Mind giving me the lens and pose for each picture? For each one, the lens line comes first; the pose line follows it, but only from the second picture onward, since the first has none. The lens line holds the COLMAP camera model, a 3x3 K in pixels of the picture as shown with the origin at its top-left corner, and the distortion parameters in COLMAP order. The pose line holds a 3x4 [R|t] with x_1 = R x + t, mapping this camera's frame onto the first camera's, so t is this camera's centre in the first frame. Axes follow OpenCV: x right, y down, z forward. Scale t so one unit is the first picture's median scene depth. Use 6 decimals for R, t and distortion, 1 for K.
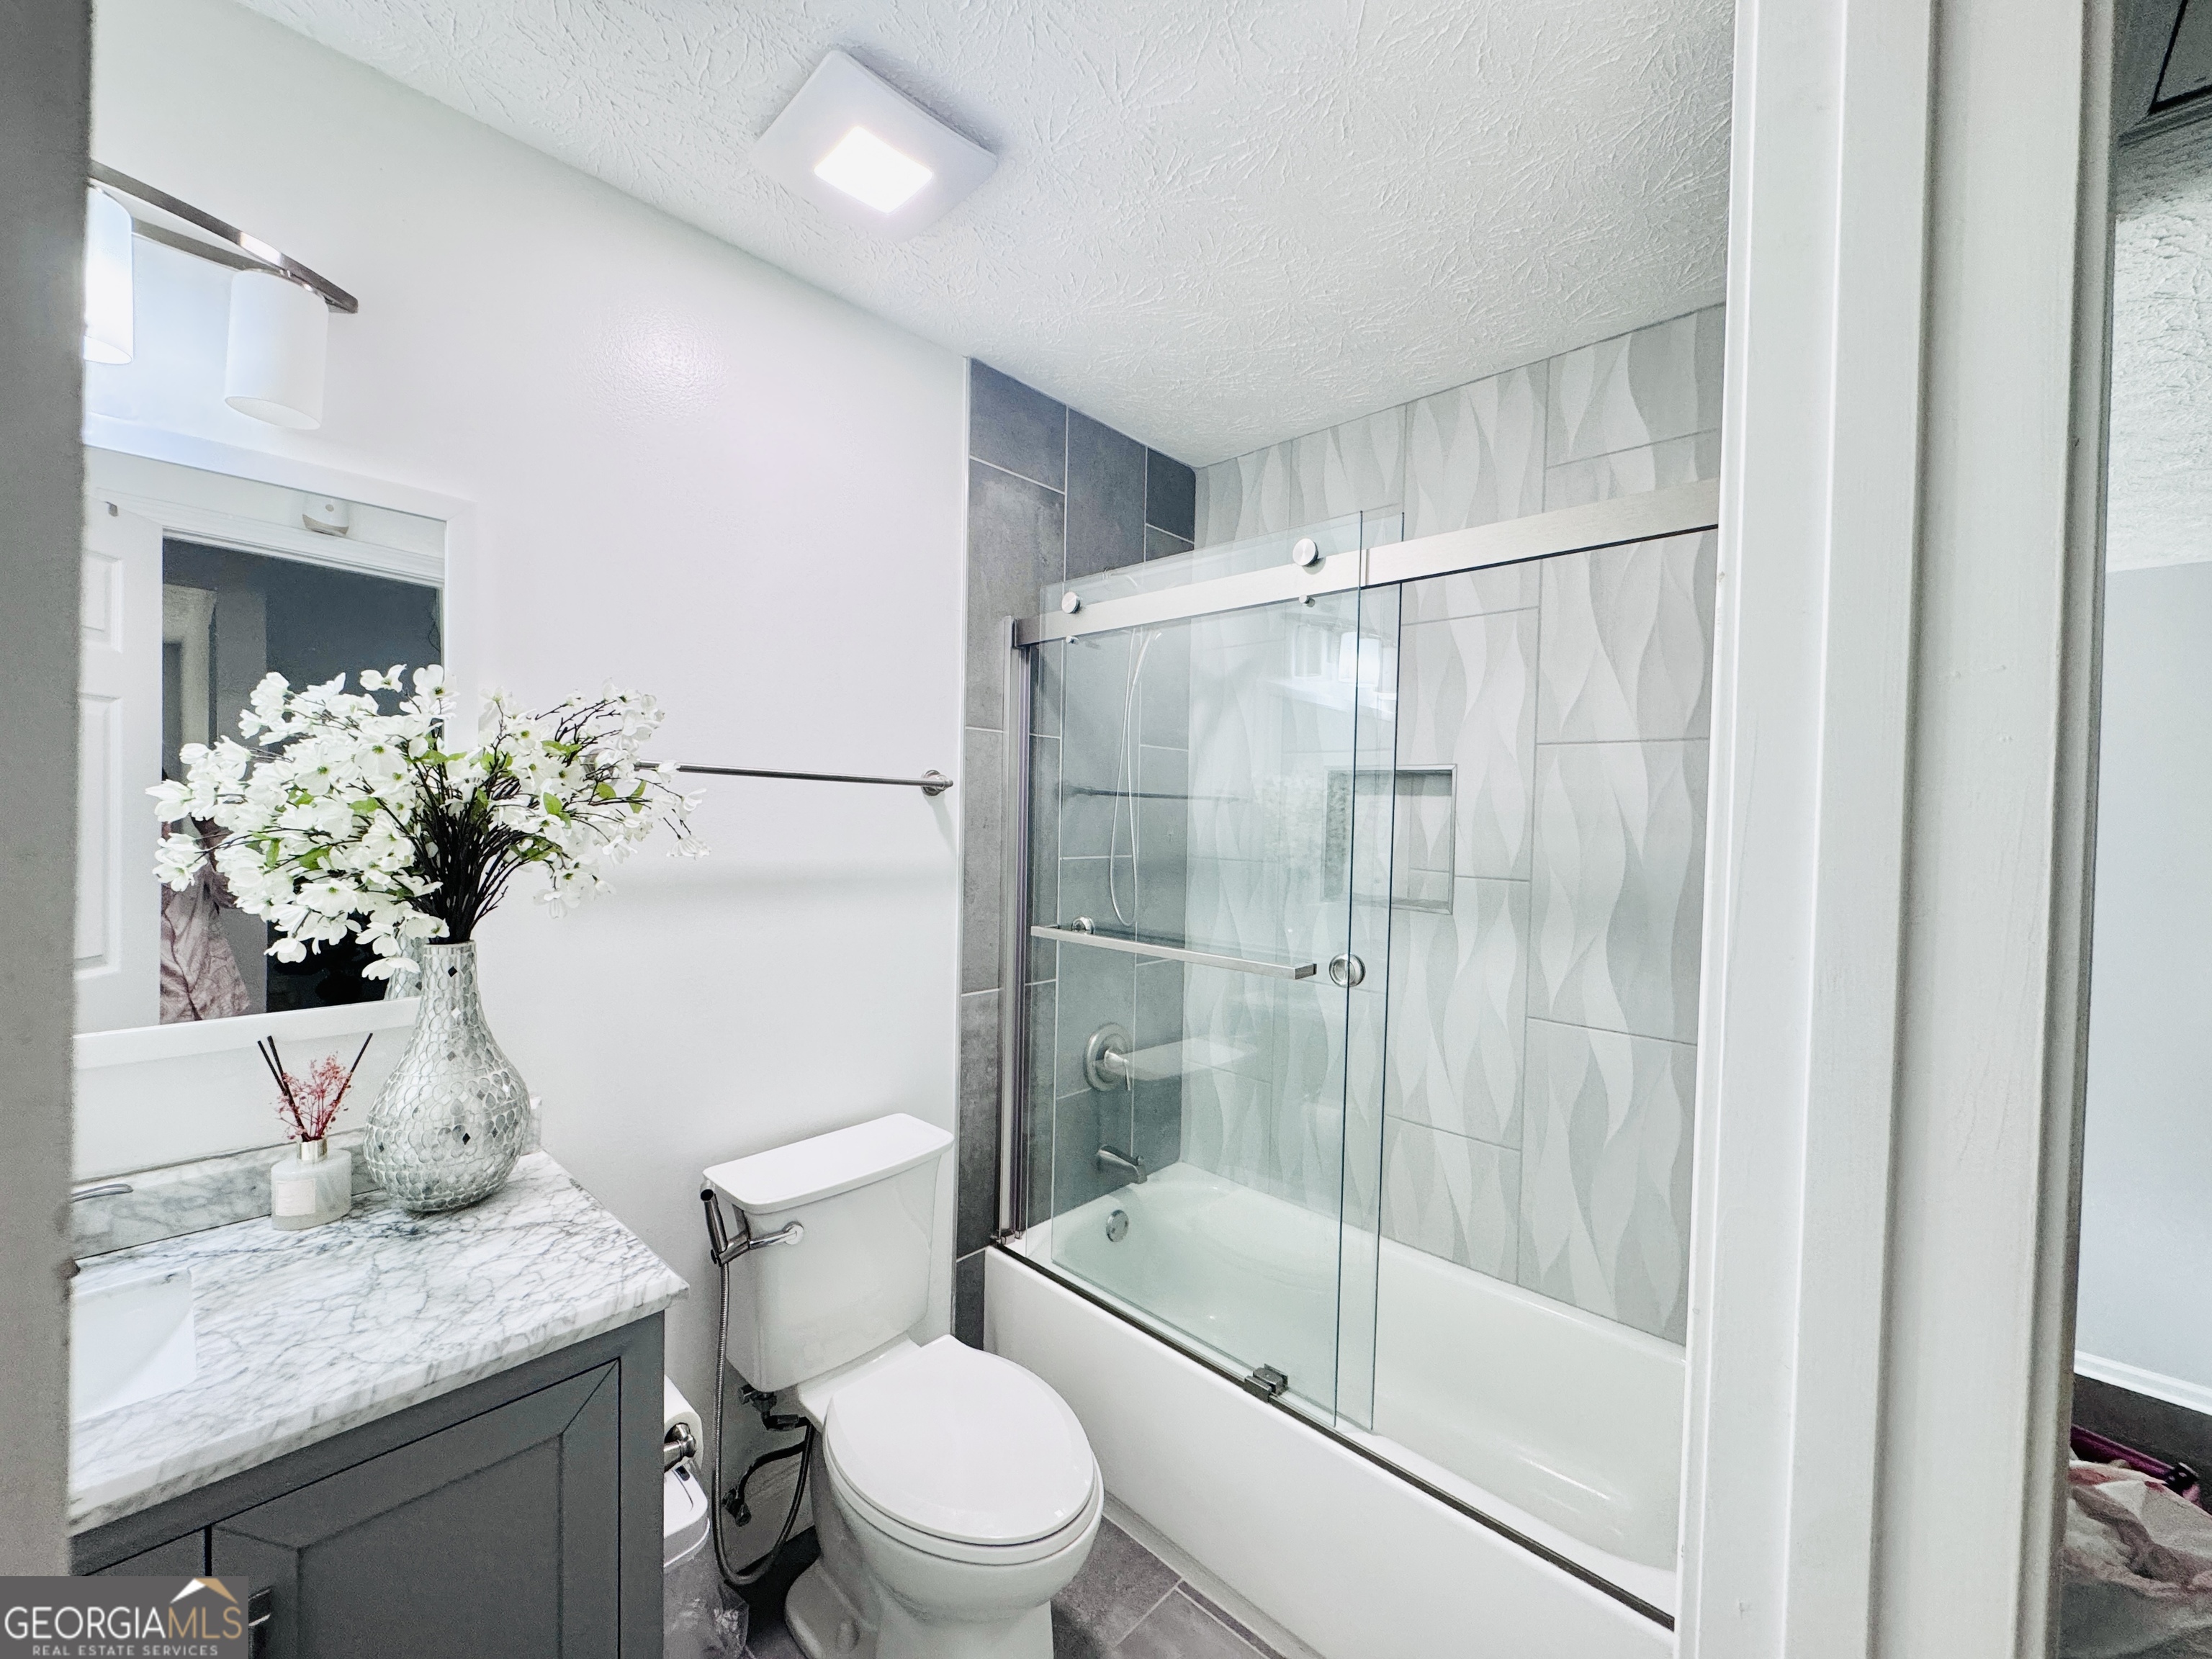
lens RADIAL K [[888.6, 0, 1114.0], [0, 888.6, 825.8], [0, 0, 1]] dist [-0.001925, 0.000550]
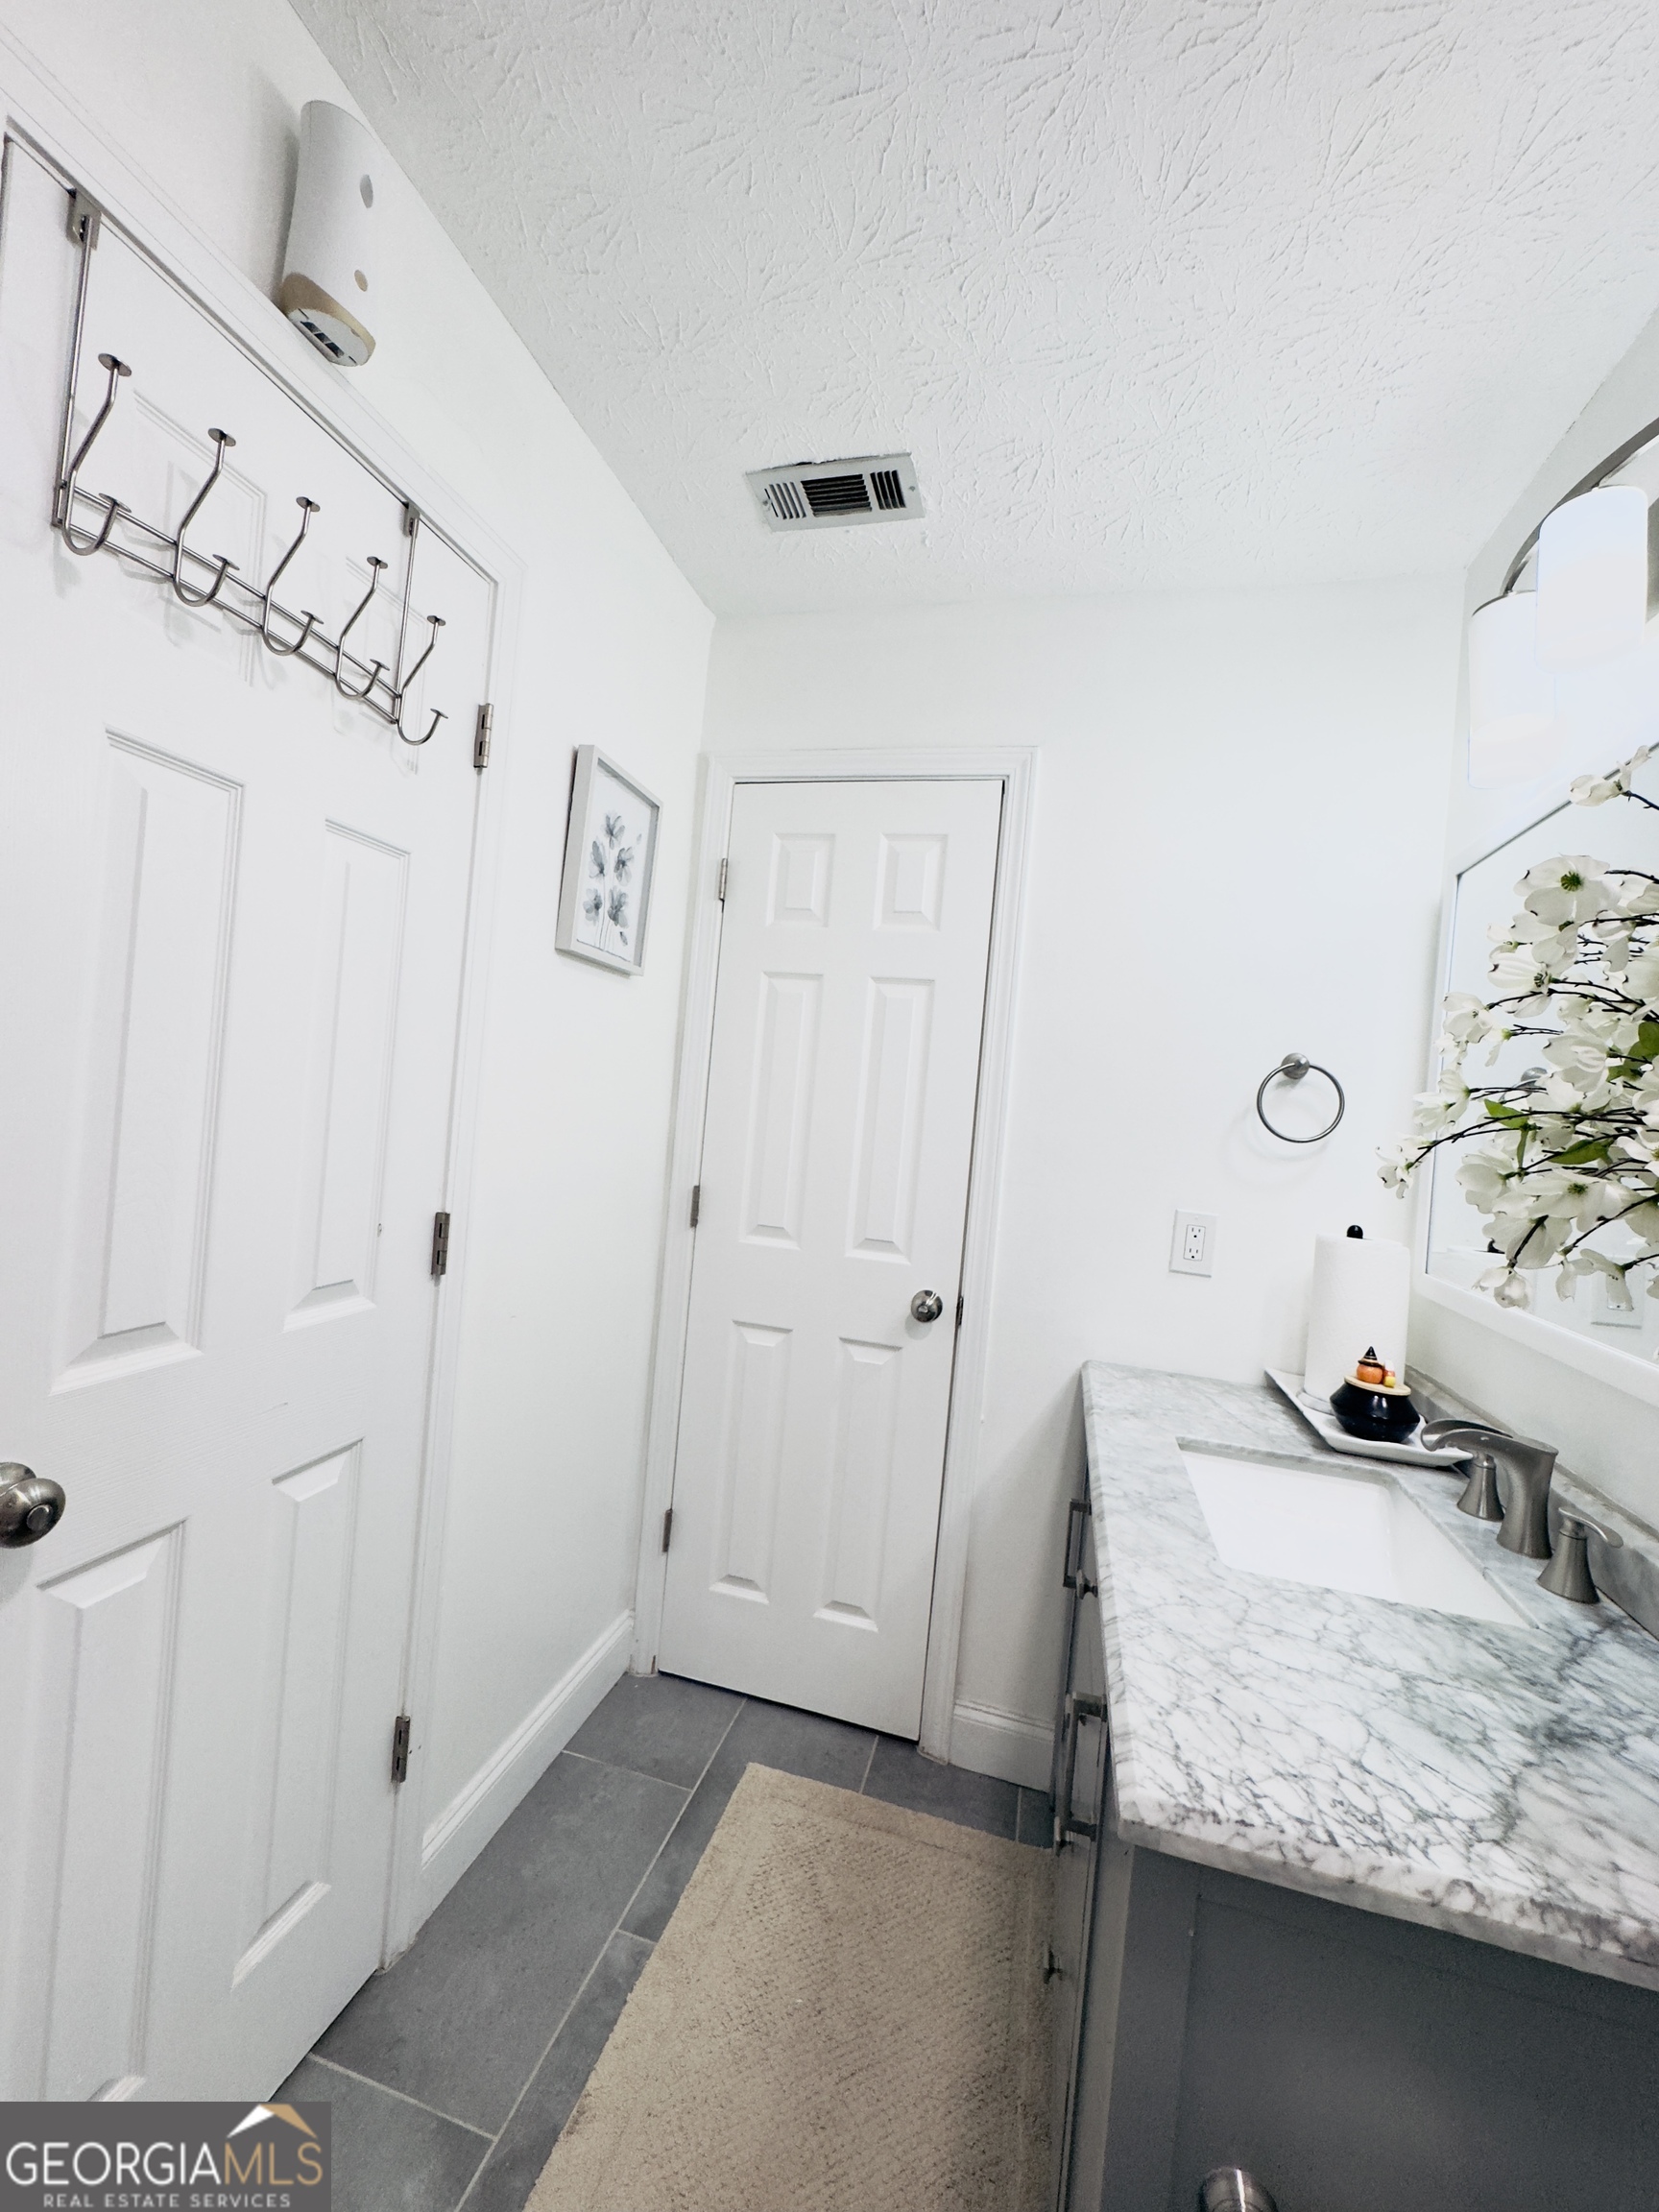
lens RADIAL K [[888.6, 0, 826.0], [0, 888.6, 1102.1], [0, 0, 1]] dist [-0.001925, 0.000550]
pose [[-0.878271, -0.101930, -0.467172, 0.007636], [-0.116125, 0.993233, 0.001602, 0.036762], [0.463848, 0.055658, -0.884165, 0.724472]]
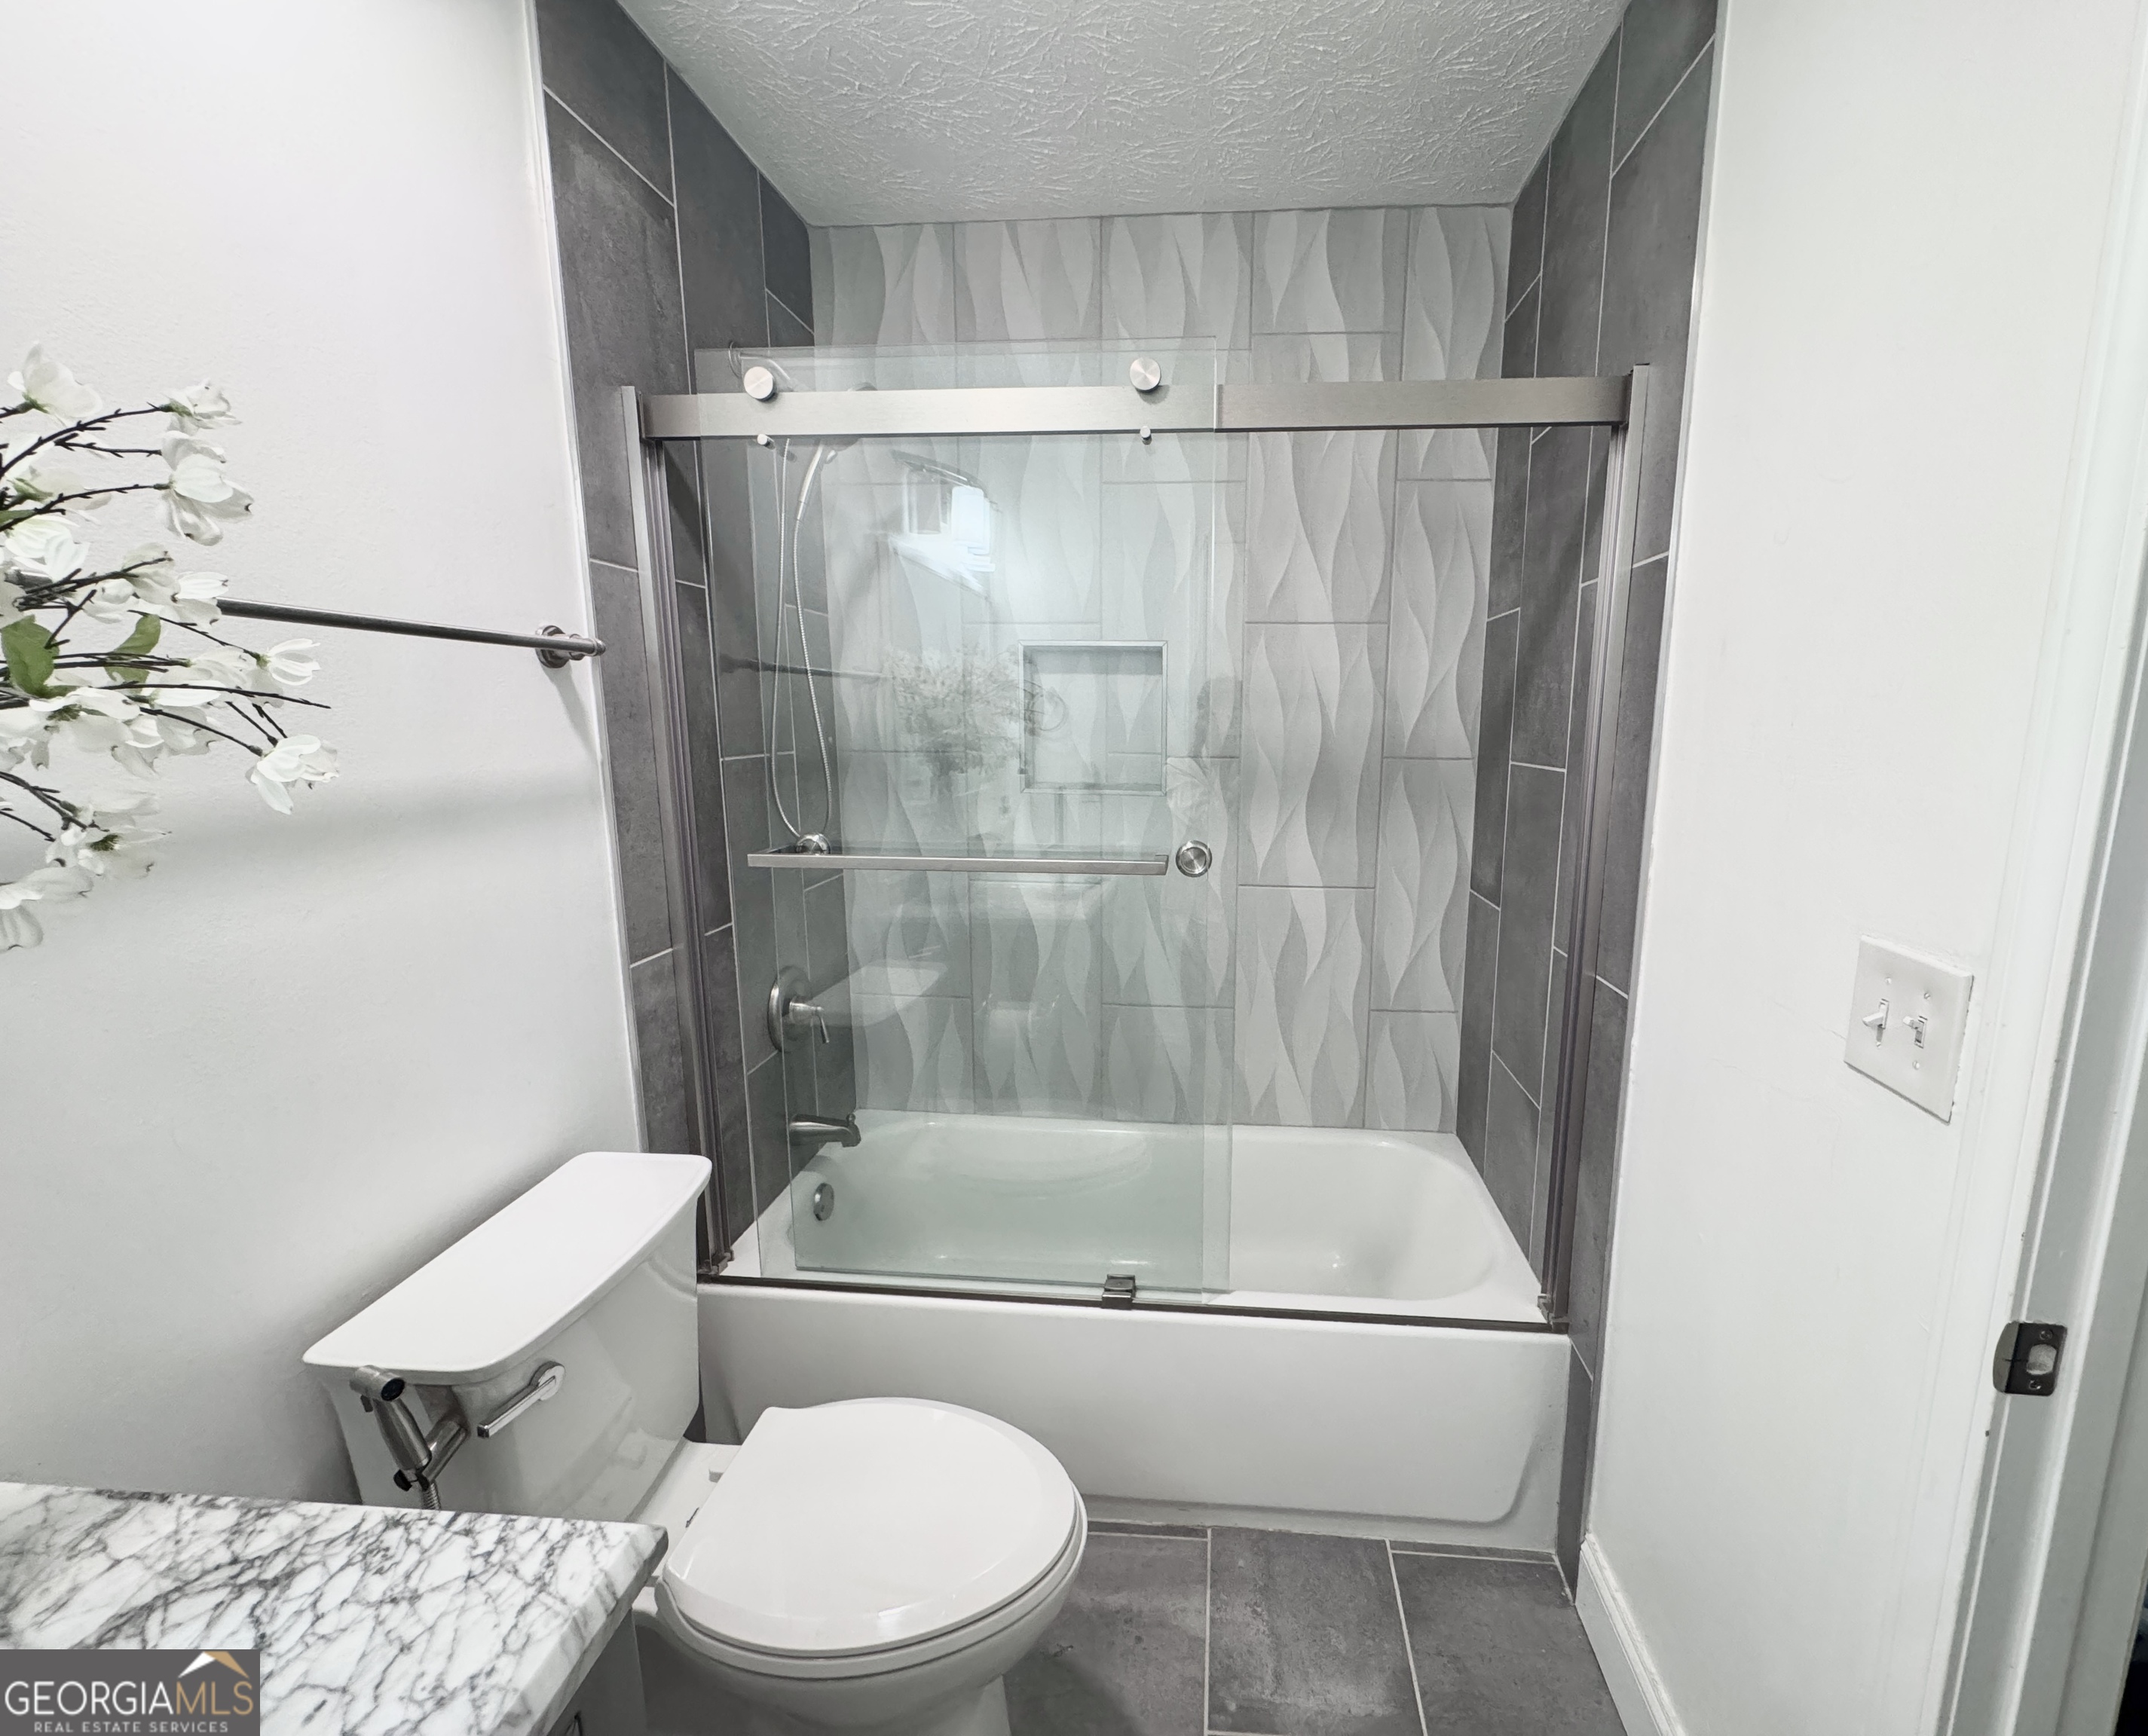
lens RADIAL K [[921.6, 0, 1159.7], [0, 921.6, 862.4], [0, 0, 1]] dist [0.002029, -0.000400]
pose [[0.776244, -0.120244, 0.618859, -0.283218], [0.021230, 0.986071, 0.164964, 0.003216], [-0.630075, -0.114914, 0.767985, 0.203927]]
